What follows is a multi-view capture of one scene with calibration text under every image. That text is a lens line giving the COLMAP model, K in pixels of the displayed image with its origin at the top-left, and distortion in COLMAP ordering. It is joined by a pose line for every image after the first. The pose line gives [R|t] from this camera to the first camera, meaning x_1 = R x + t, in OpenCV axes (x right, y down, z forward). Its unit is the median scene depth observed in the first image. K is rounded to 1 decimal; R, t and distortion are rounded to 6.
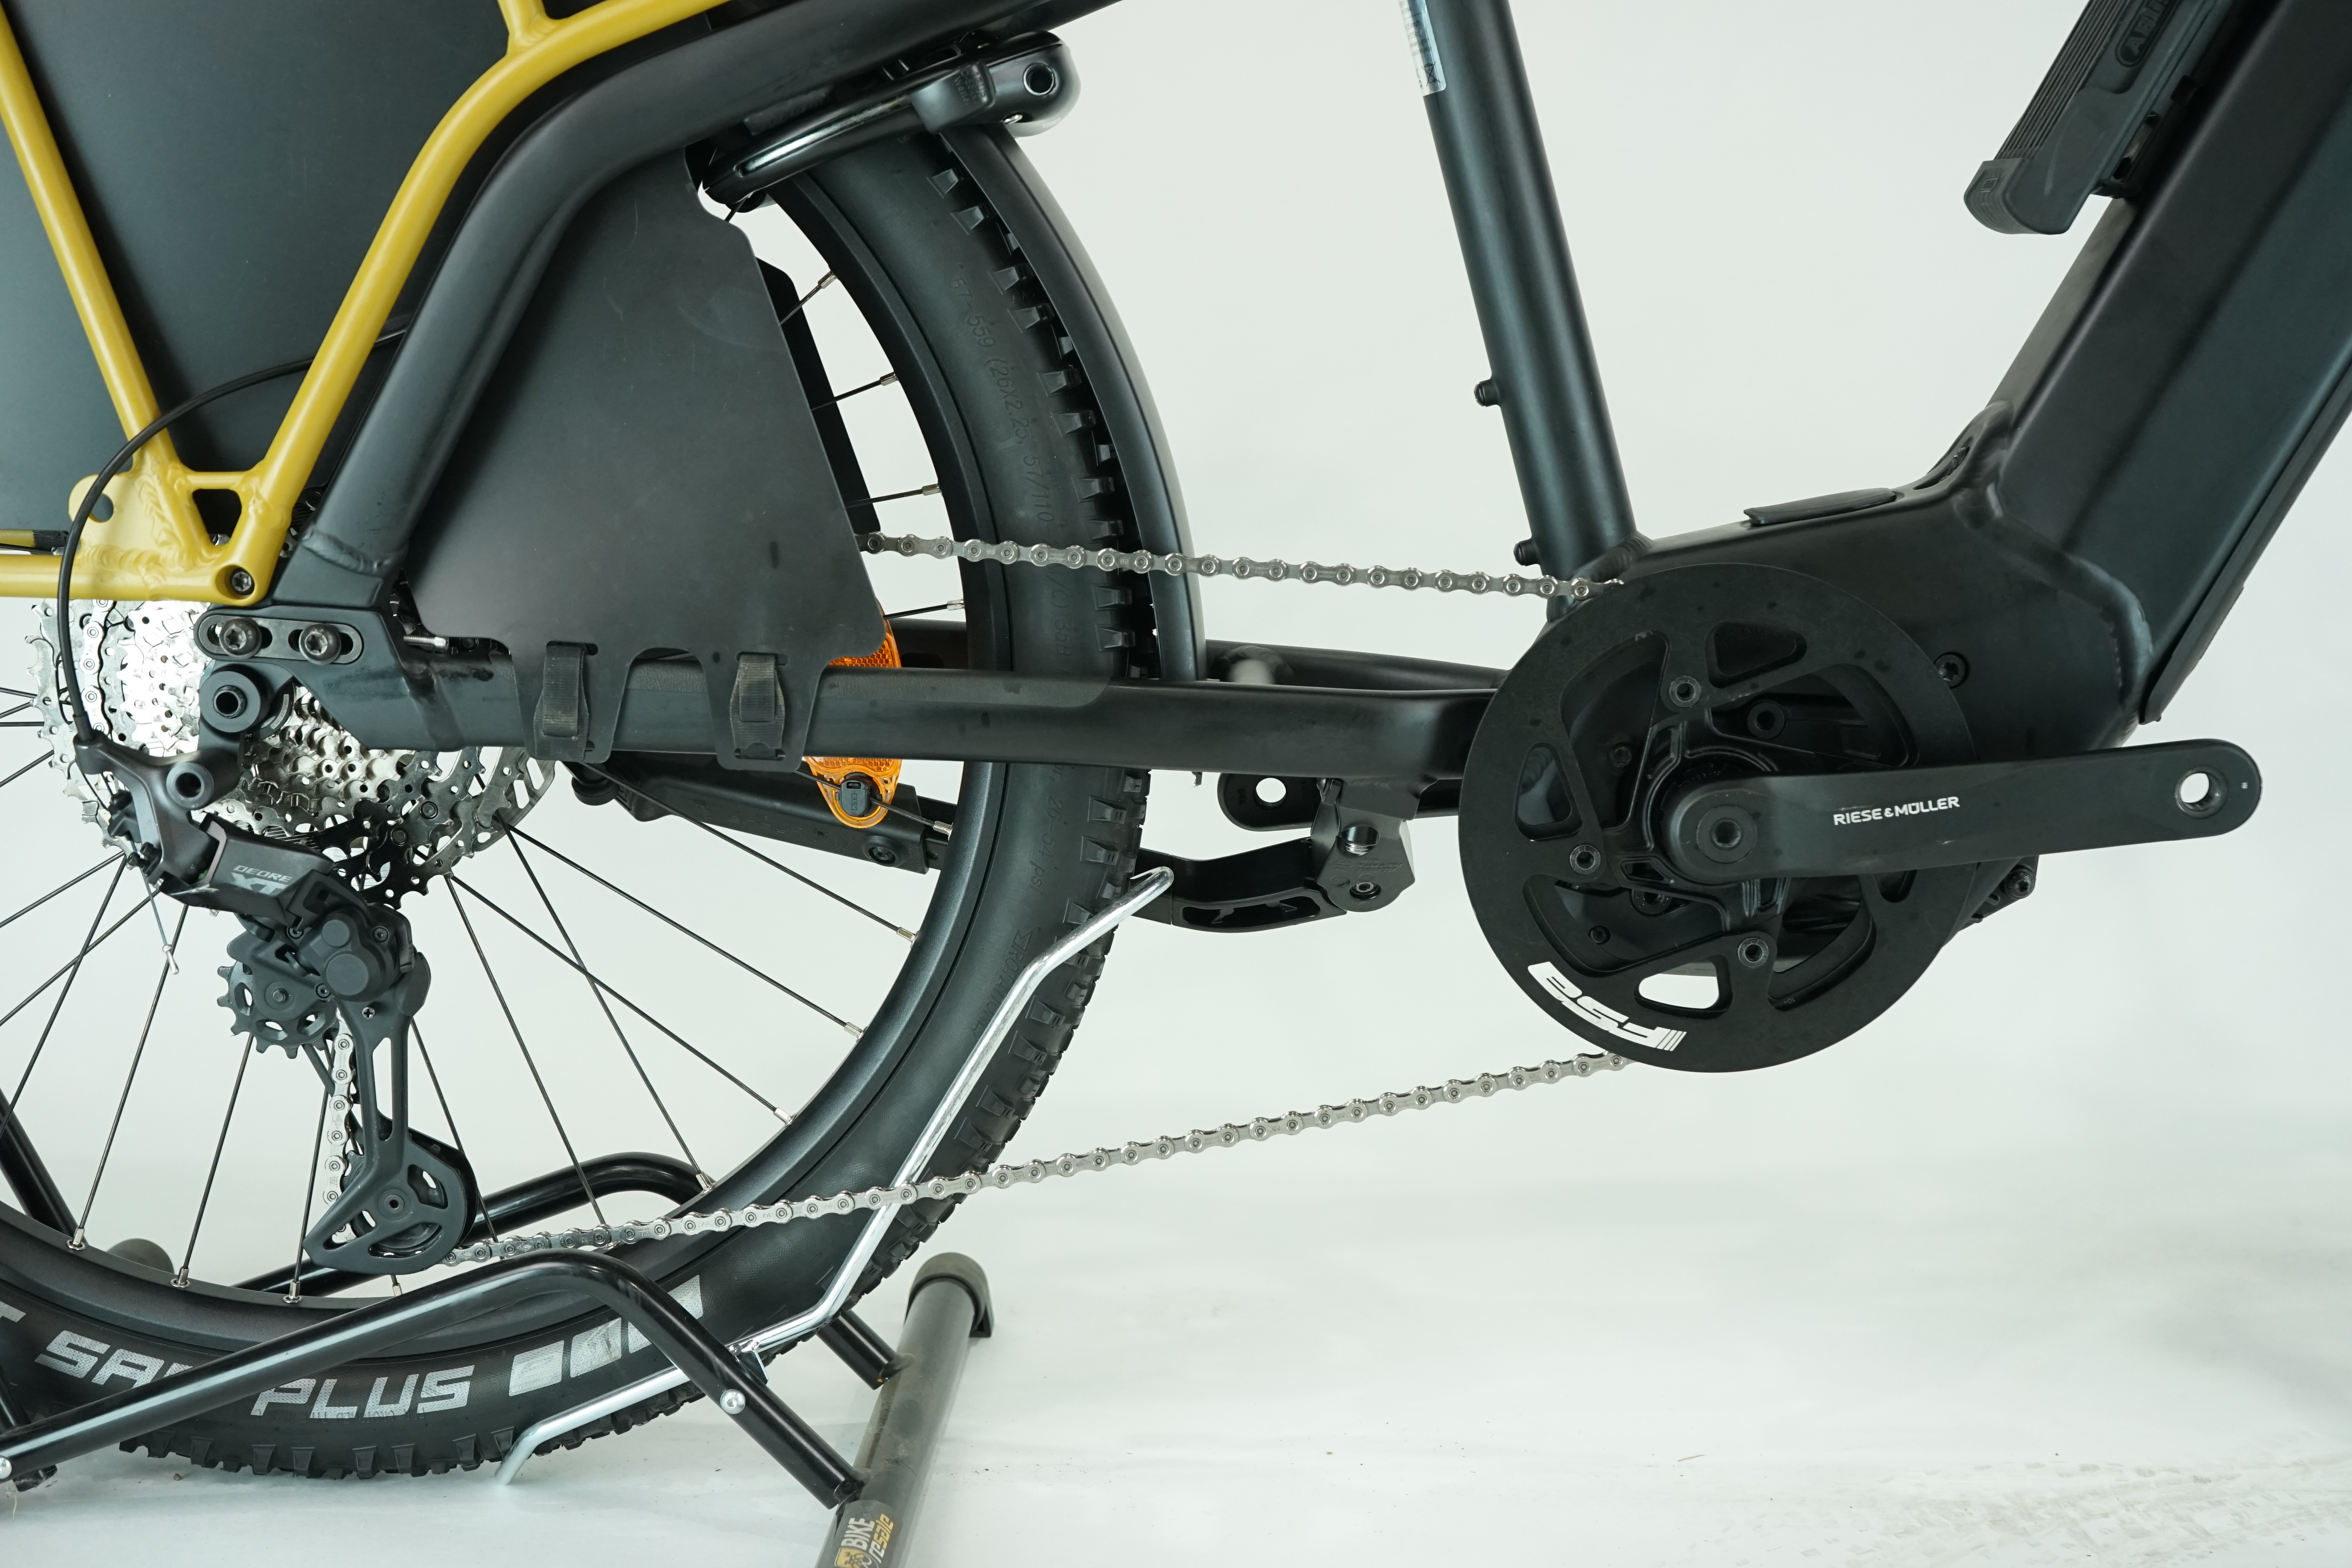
lens RADIAL K [[2638.1, 0, 1184.3], [0, 2638.1, 782.8], [0, 0, 1]] dist [-0.017049, 0.000000]
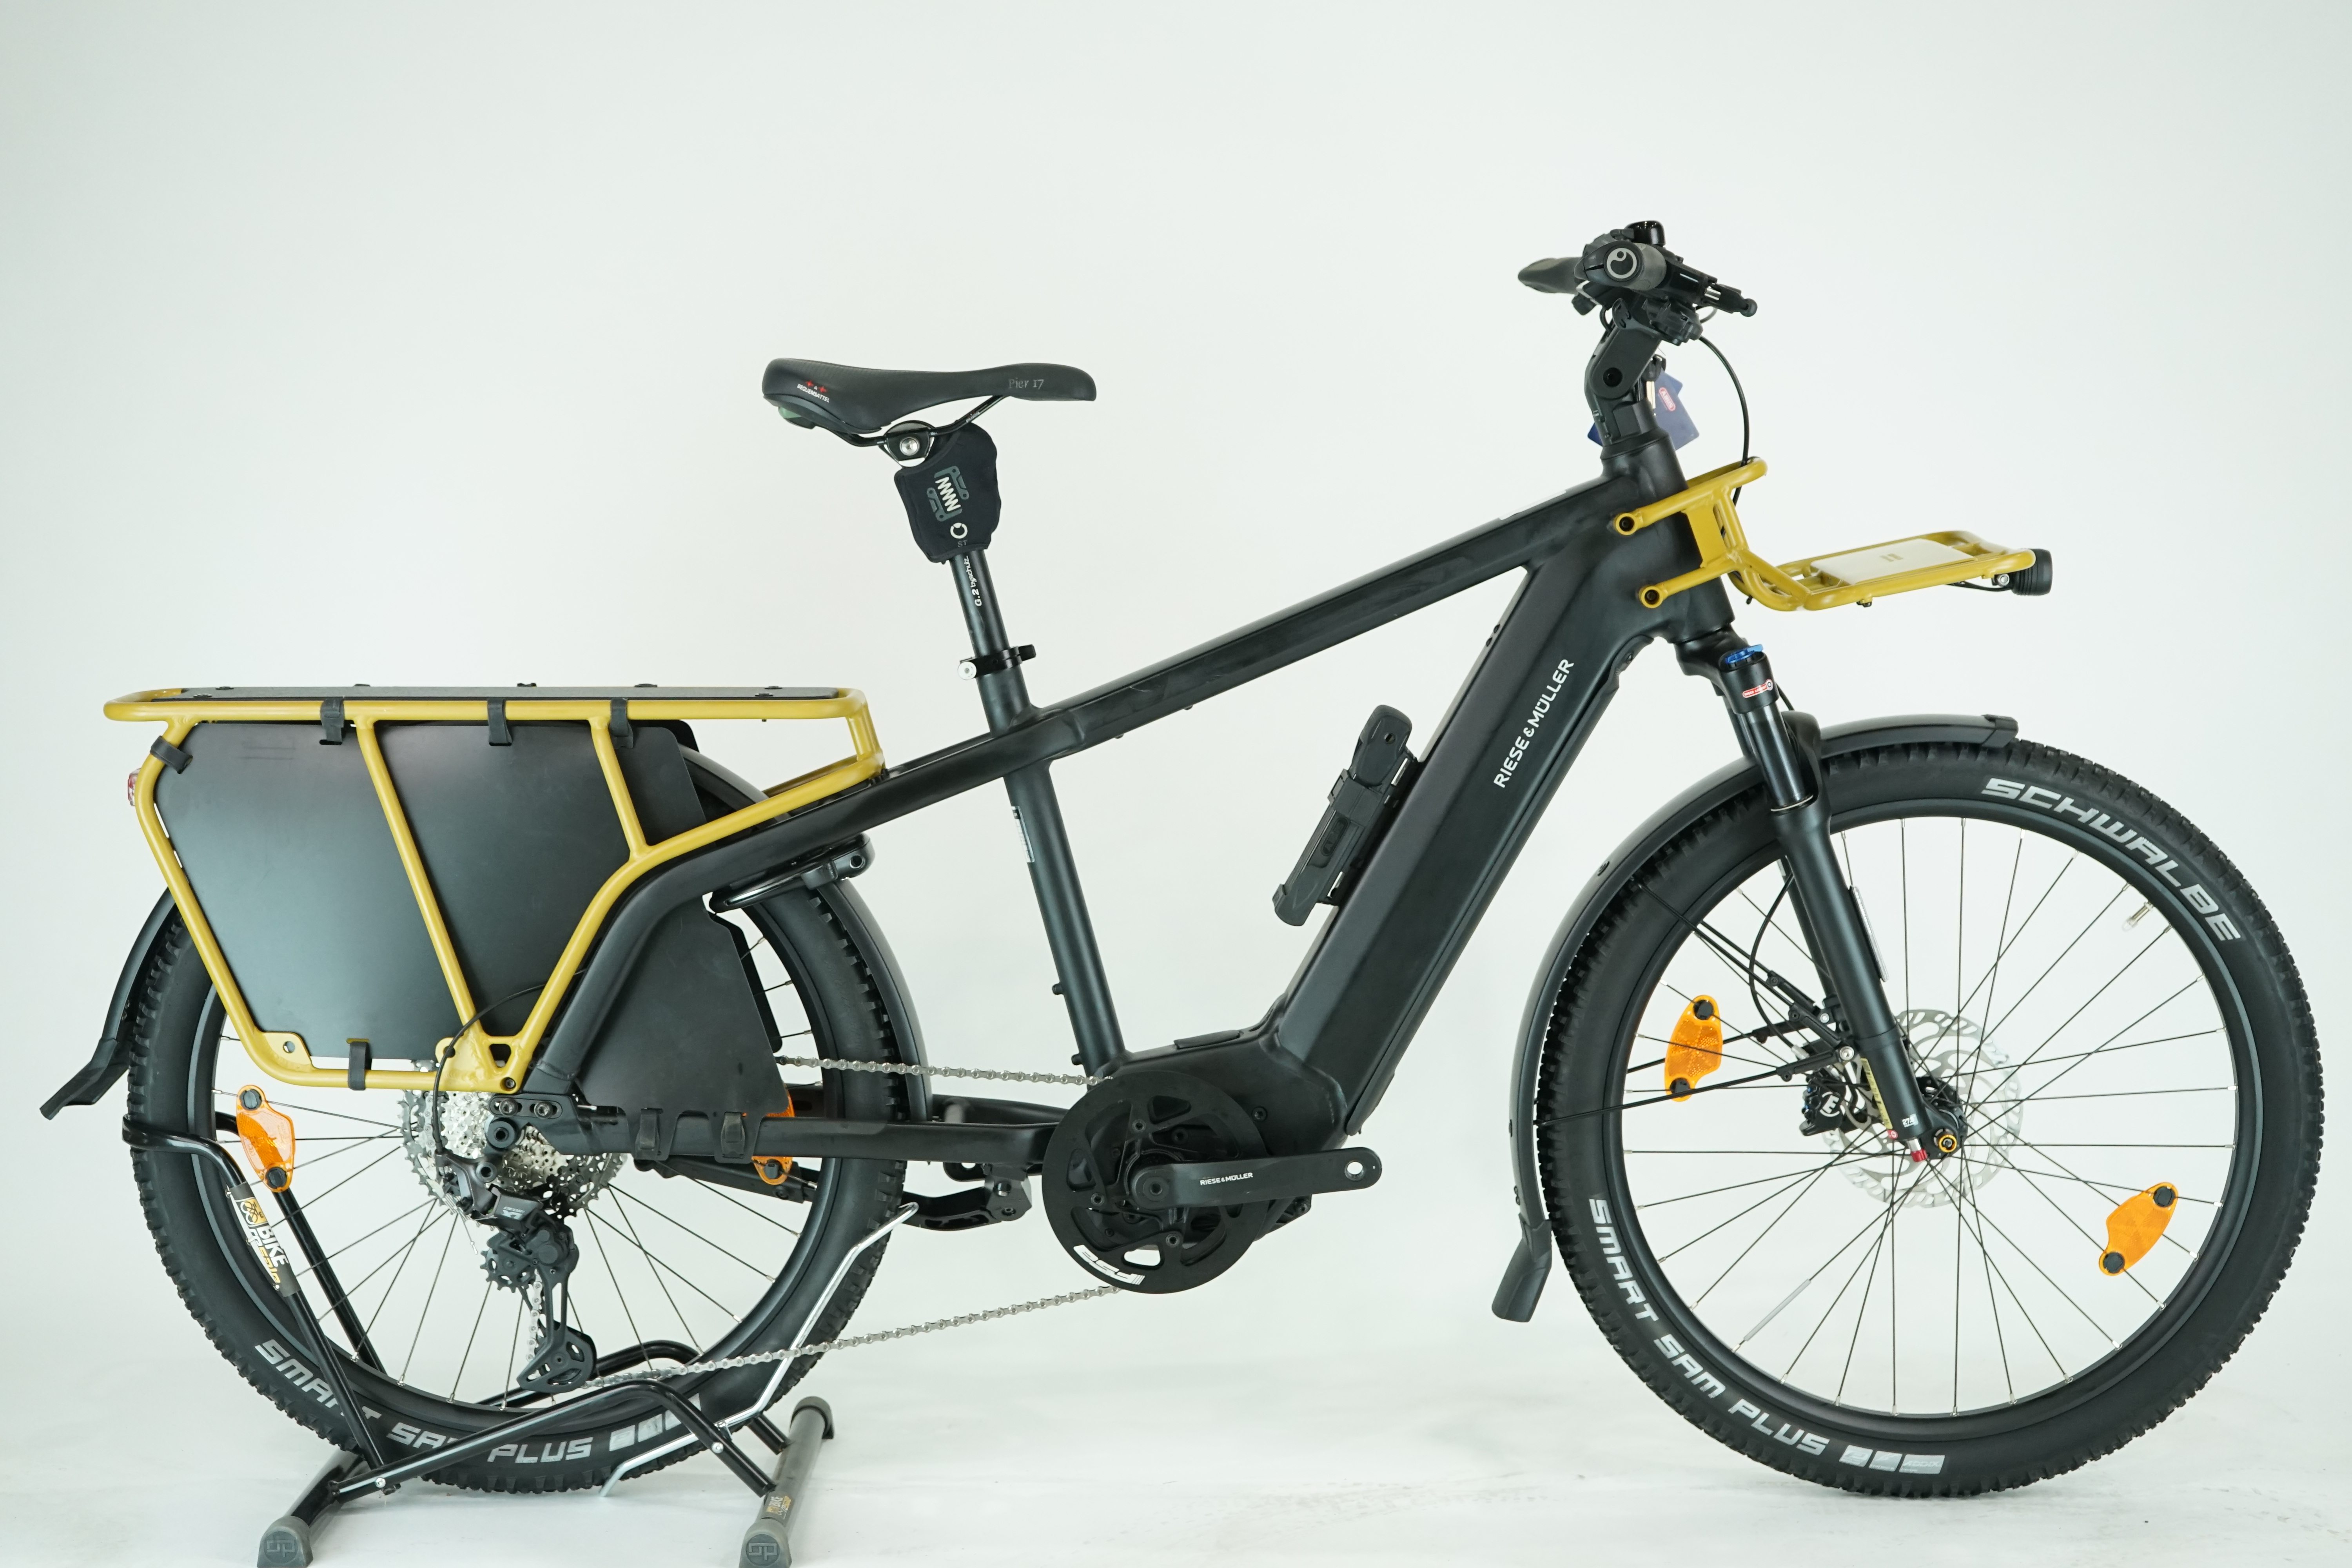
lens RADIAL K [[3498.0, 0, 1174.3], [0, 3498.0, 770.4], [0, 0, 1]] dist [-0.038210, 0.000000]
pose [[0.999547, -0.003055, 0.029938, 0.126026], [0.004848, 0.998187, -0.059995, -0.155185], [-0.029701, 0.060113, 0.997750, -1.978115]]
